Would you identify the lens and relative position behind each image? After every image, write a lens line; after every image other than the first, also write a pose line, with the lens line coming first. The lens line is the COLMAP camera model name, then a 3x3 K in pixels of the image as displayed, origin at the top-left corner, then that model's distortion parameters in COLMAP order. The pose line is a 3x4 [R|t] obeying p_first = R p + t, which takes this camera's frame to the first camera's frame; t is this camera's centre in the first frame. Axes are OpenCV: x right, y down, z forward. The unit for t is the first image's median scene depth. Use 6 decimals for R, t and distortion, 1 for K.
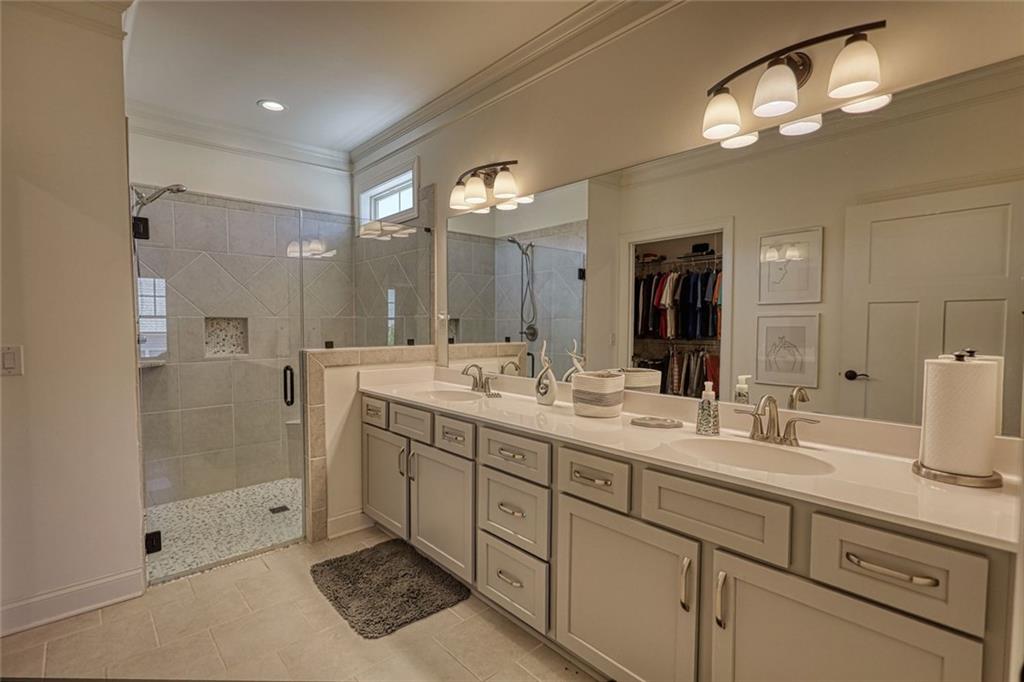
lens RADIAL K [[483.0, 0, 513.0], [0, 483.0, 346.7], [0, 0, 1]] dist [0.001013, 0.000644]
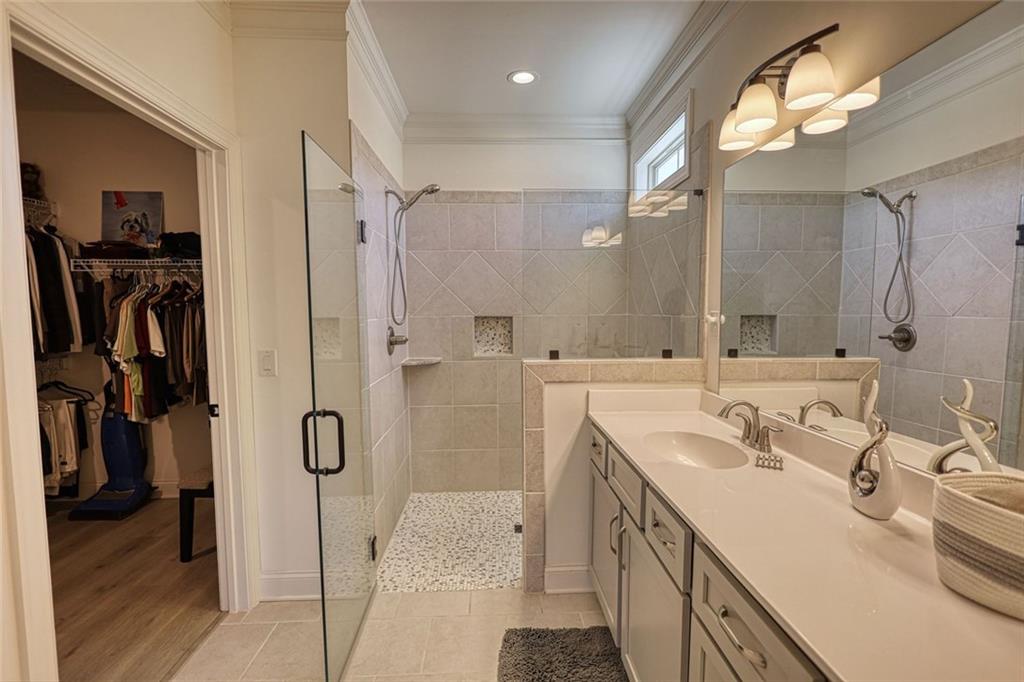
lens RADIAL K [[483.0, 0, 513.0], [0, 483.0, 346.7], [0, 0, 1]] dist [0.001013, 0.000644]
pose [[0.775048, 0.043889, -0.630377, 0.060755], [-0.027804, 0.998987, 0.035369, -0.037030], [0.631291, -0.009886, 0.775483, 0.283418]]
